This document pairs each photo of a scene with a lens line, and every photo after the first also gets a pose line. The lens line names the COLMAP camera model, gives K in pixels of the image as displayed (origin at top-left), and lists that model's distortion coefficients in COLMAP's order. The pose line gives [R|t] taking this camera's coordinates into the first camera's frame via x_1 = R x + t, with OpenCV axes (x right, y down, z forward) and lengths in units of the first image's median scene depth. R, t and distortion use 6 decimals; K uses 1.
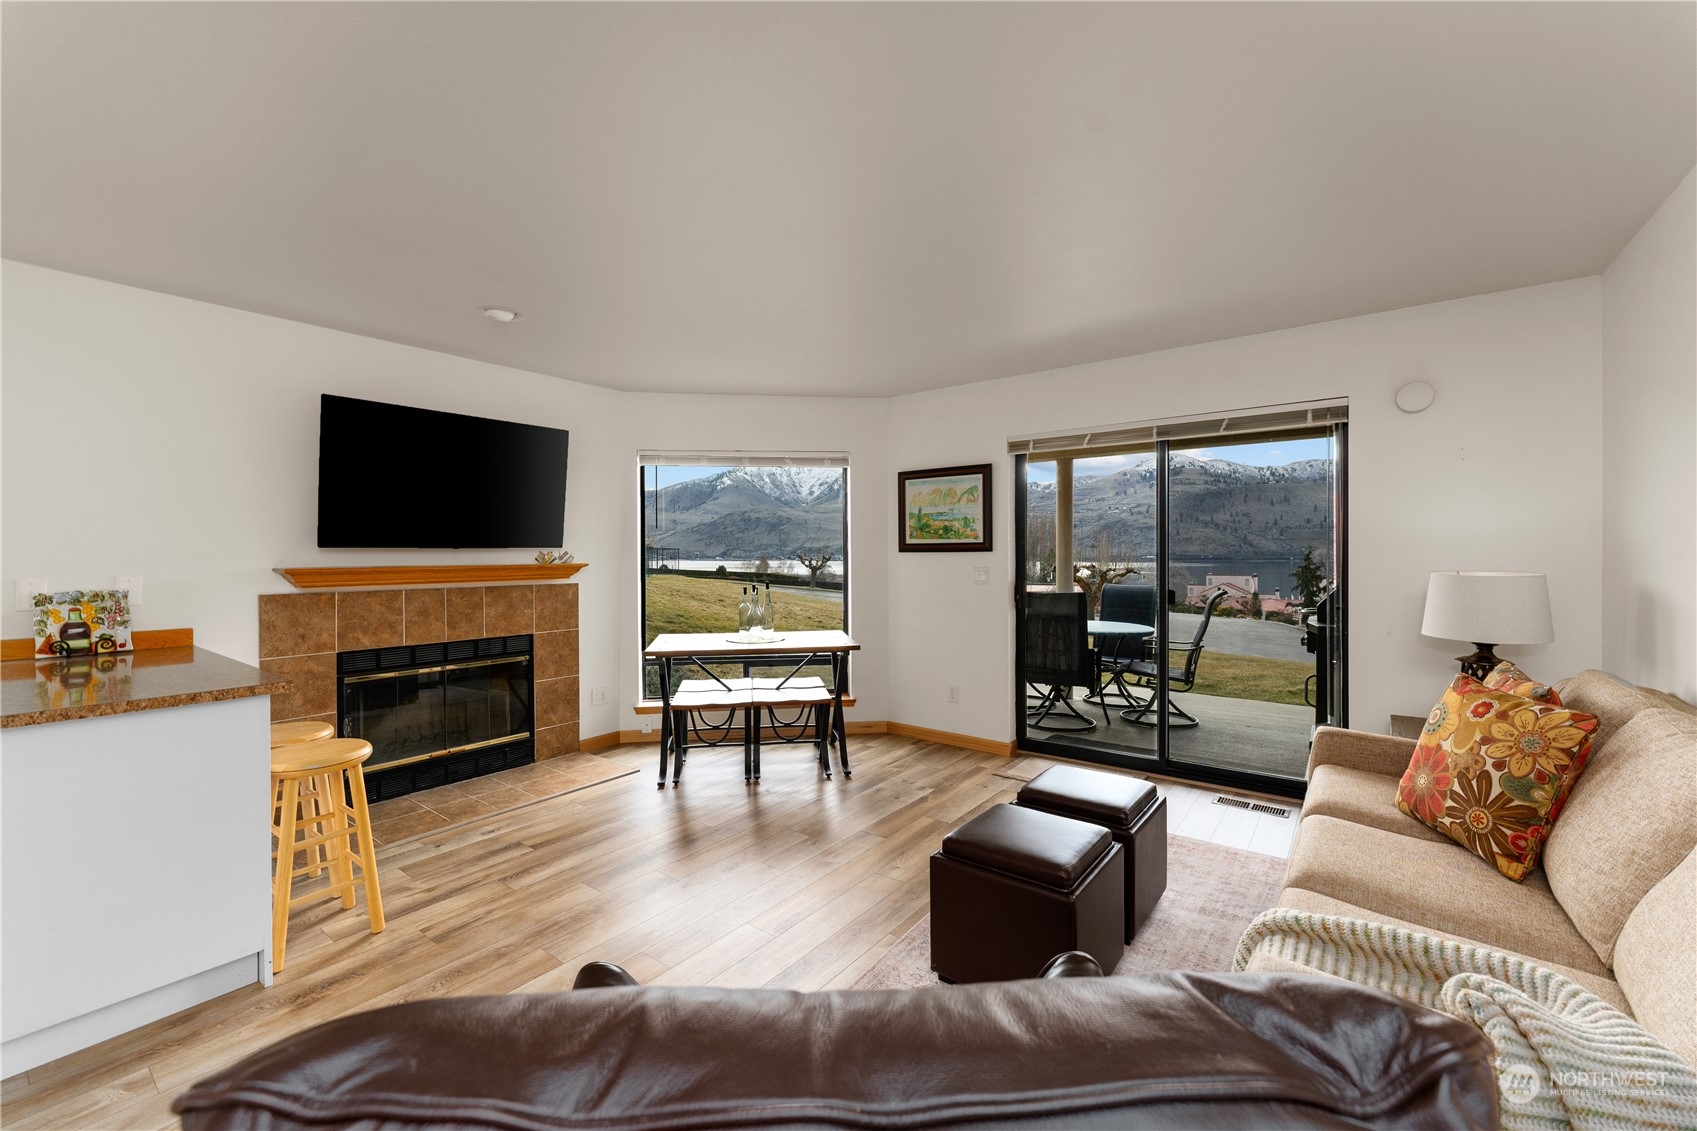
lens RADIAL K [[687.4, 0, 842.8], [0, 687.4, 556.8], [0, 0, 1]] dist [0.001945, -0.000364]
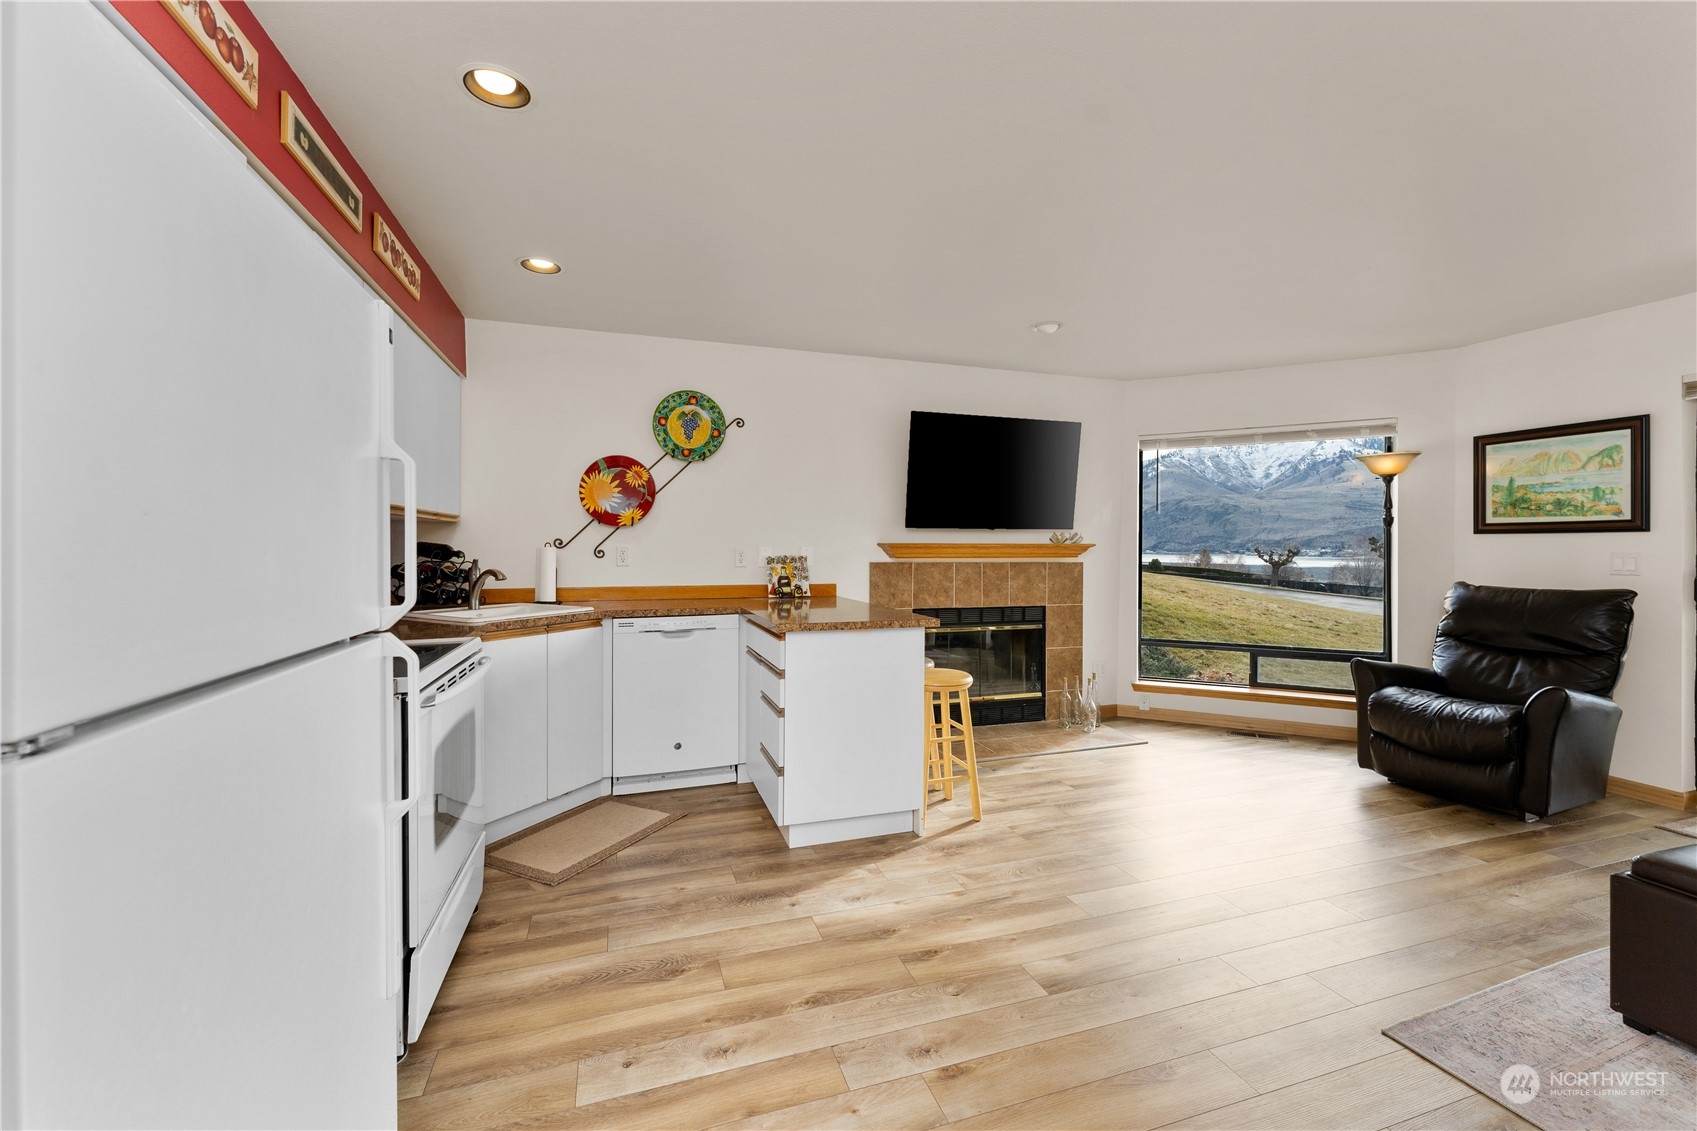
lens RADIAL K [[687.4, 0, 847.1], [0, 687.4, 549.9], [0, 0, 1]] dist [0.001945, -0.000364]
pose [[0.827584, 0.010103, -0.561251, -0.092730], [-0.009527, 0.999947, 0.003953, 0.019893], [0.561261, 0.002076, 0.827636, -0.123017]]
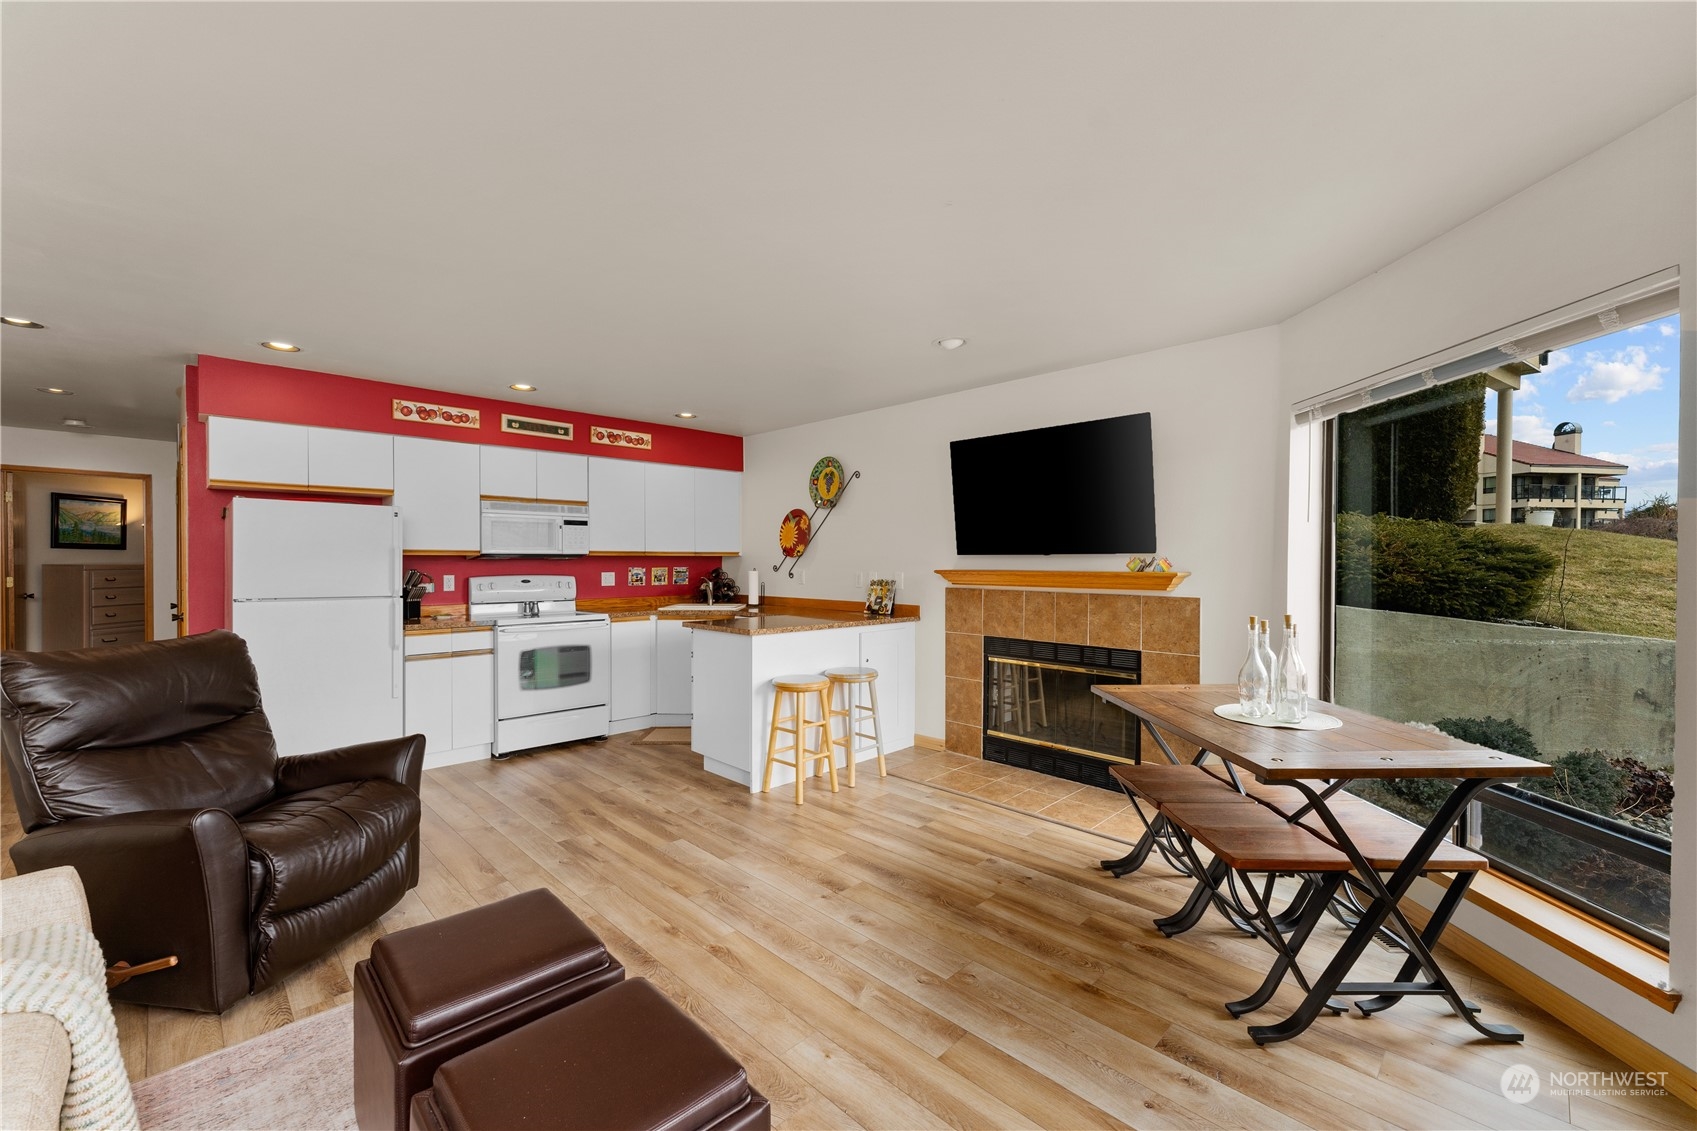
lens RADIAL K [[687.4, 0, 847.9], [0, 687.4, 568.0], [0, 0, 1]] dist [0.001945, -0.000364]
pose [[-0.131242, 0.016189, -0.991218, 0.496323], [-0.007050, 0.999826, 0.017263, -0.007978], [0.991325, 0.009253, -0.131105, 0.774750]]
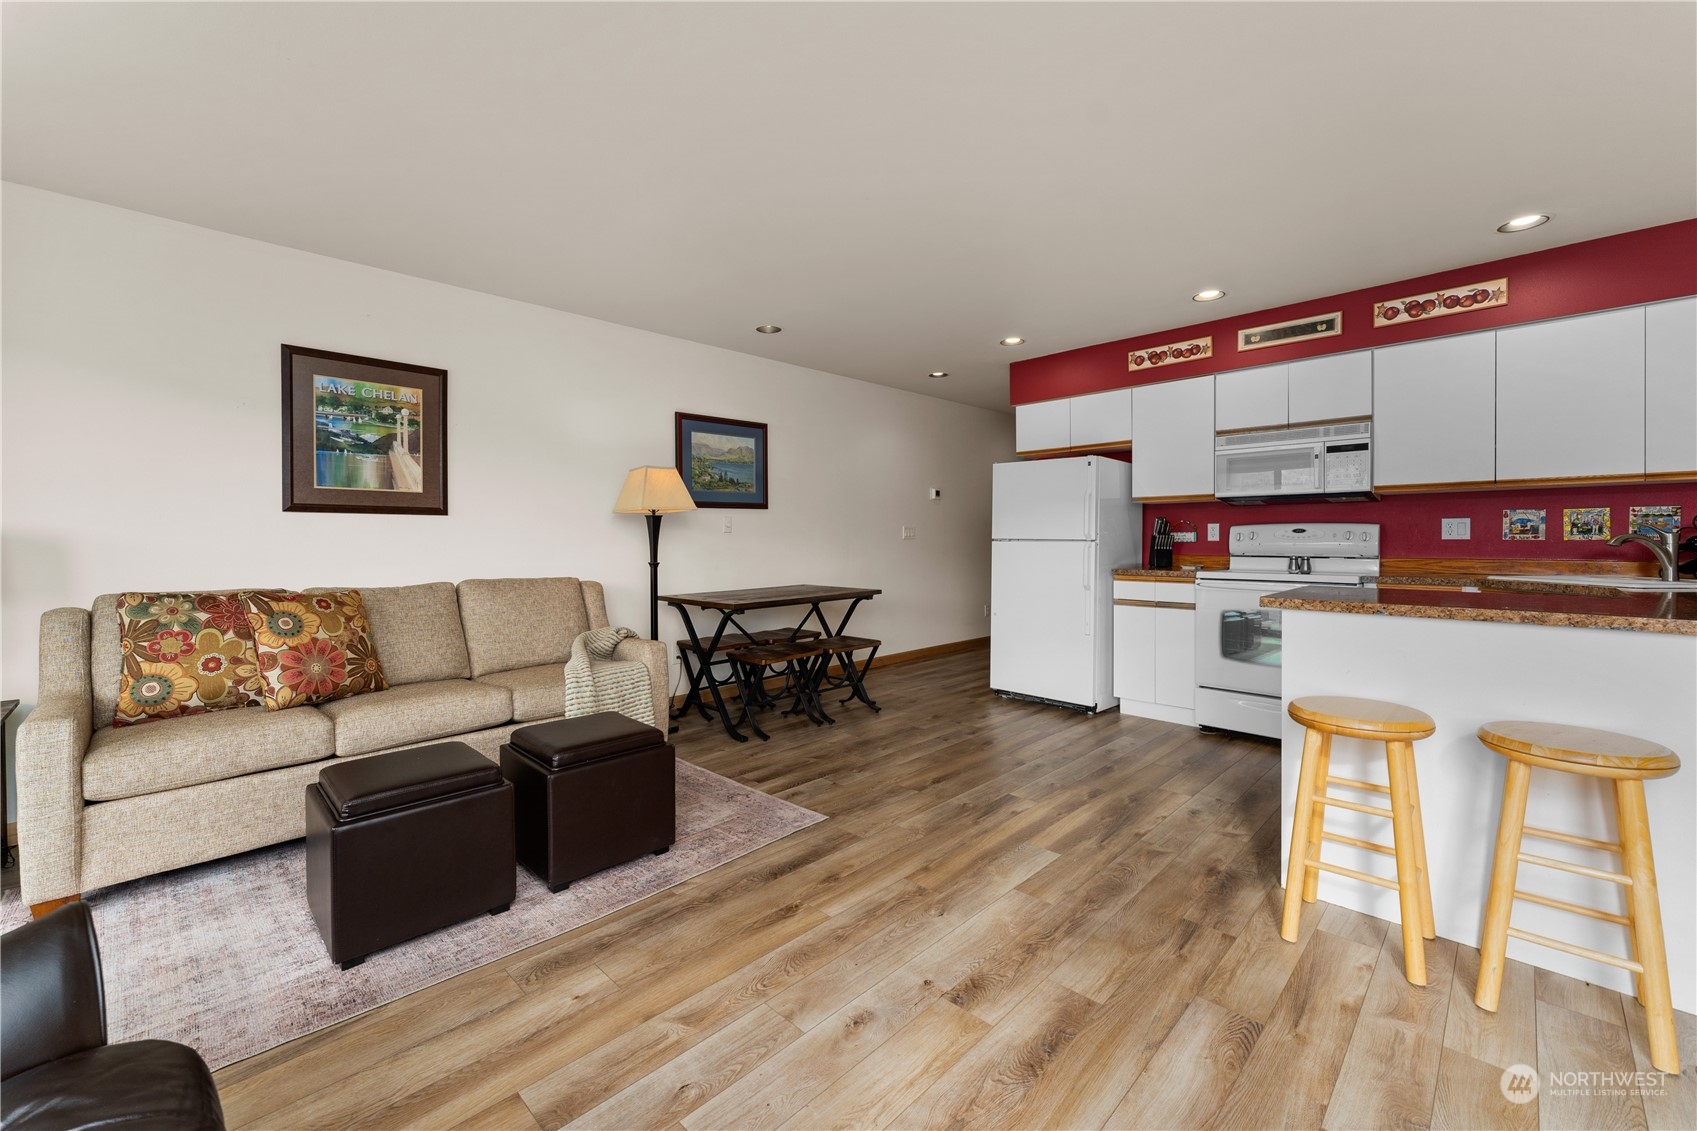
lens RADIAL K [[687.4, 0, 845.3], [0, 687.4, 545.6], [0, 0, 1]] dist [0.001945, -0.000364]
pose [[-0.992216, 0.007489, 0.124301, -0.158281], [0.009638, 0.999814, 0.016690, 0.041419], [-0.124153, 0.017758, -0.992104, 1.093032]]
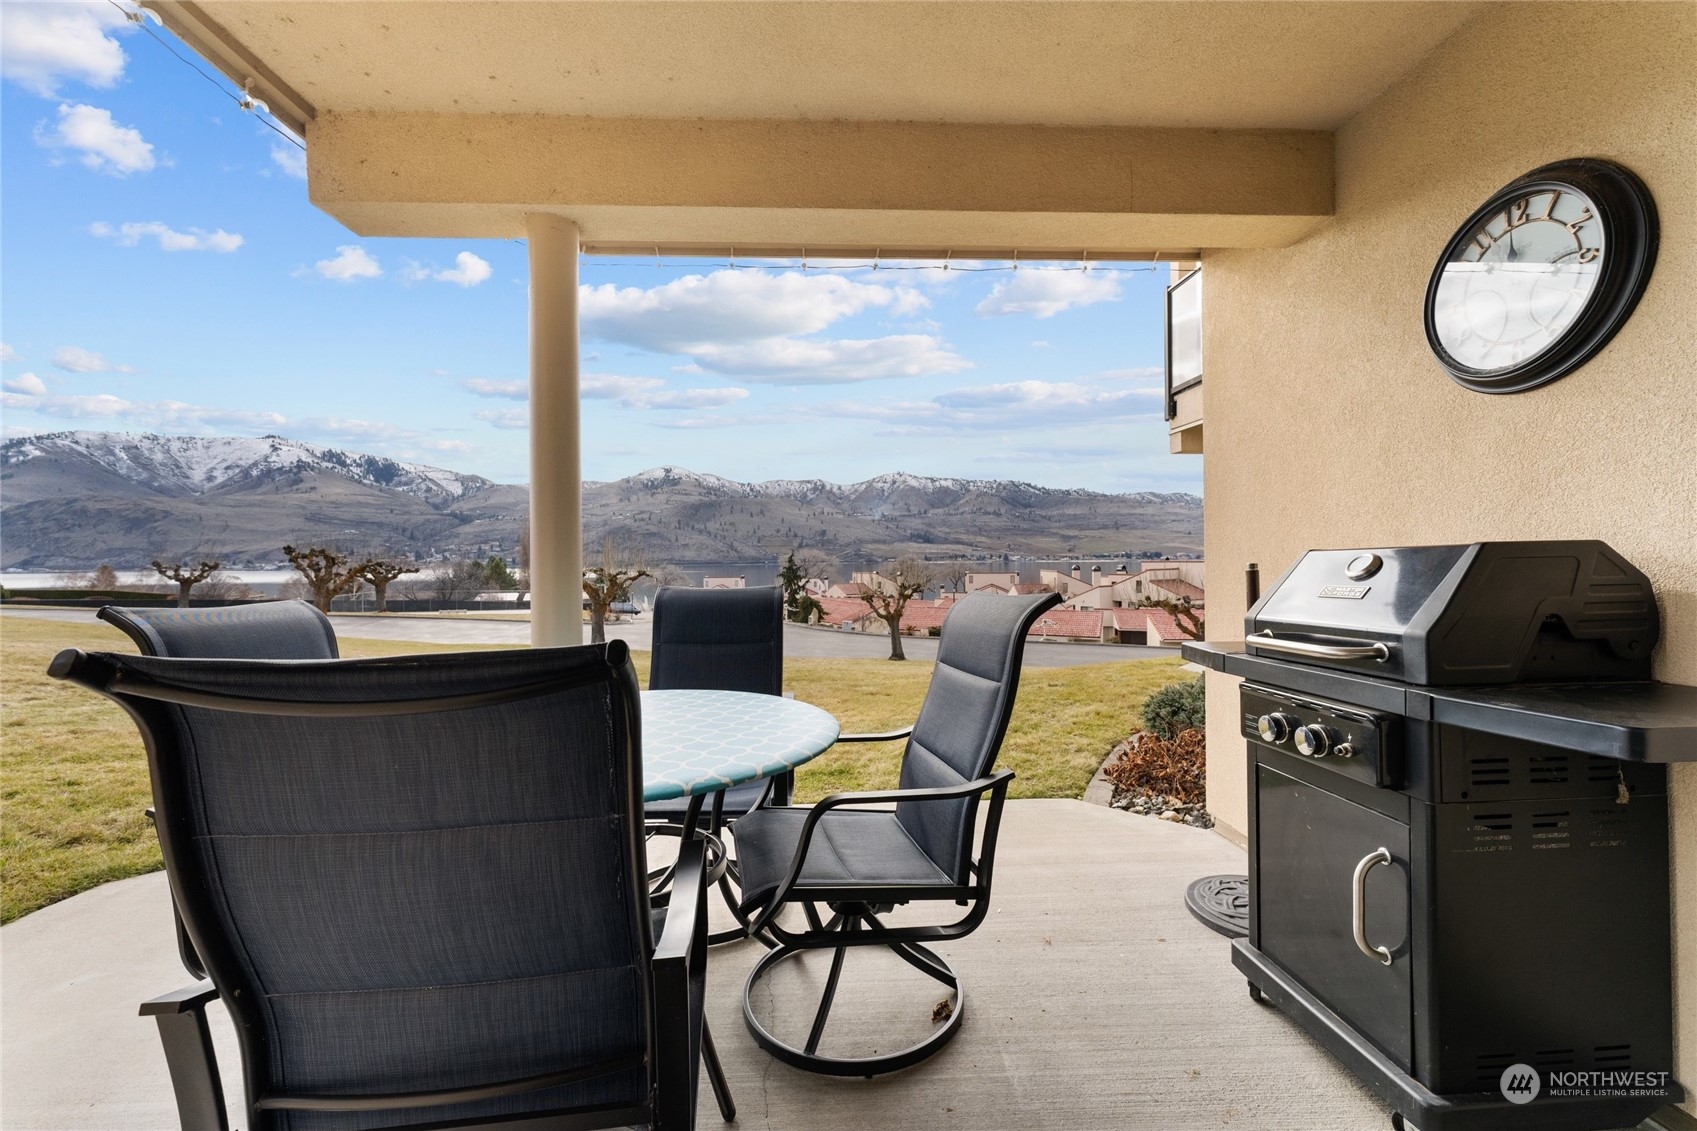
lens RADIAL K [[687.4, 0, 848.3], [0, 687.4, 562.3], [0, 0, 1]] dist [0.001945, -0.000364]
pose [[0.765918, -0.009439, 0.642869, 0.337501], [0.009766, 0.999948, 0.003047, 0.040501], [-0.642864, 0.003945, 0.765970, 1.010922]]
